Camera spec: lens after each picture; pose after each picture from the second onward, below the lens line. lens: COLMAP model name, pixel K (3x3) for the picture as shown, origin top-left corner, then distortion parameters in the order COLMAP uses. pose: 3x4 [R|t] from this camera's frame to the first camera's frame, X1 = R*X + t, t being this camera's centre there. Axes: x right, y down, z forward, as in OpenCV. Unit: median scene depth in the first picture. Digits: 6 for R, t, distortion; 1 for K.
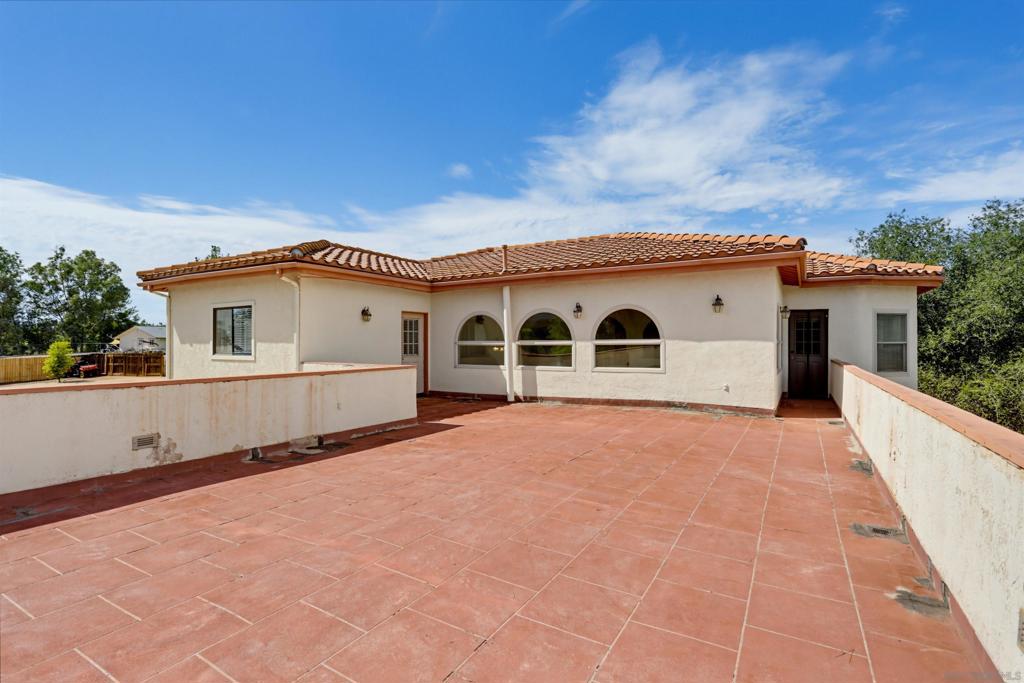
lens RADIAL K [[488.5, 0, 512.0], [0, 488.5, 343.0], [0, 0, 1]] dist [-0.001596, 0.000808]
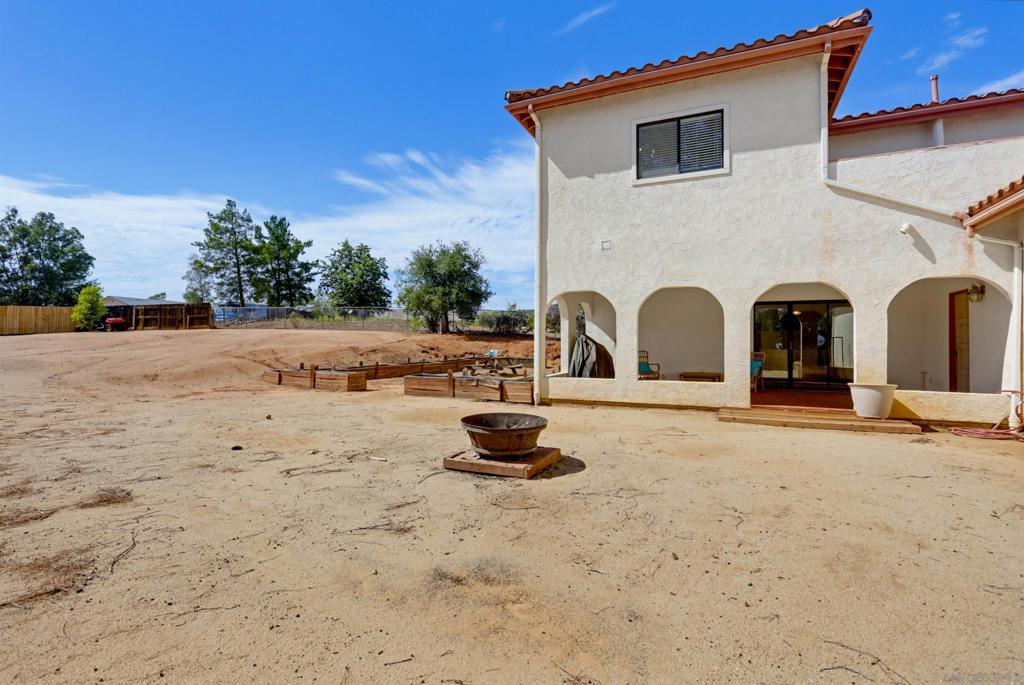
lens RADIAL K [[488.5, 0, 511.2], [0, 488.5, 341.7], [0, 0, 1]] dist [-0.001596, 0.000808]
pose [[0.994768, 0.003002, 0.102119, -0.247816], [-0.003752, 0.999967, 0.007148, 0.080929], [-0.102095, -0.007493, 0.994746, 0.048632]]
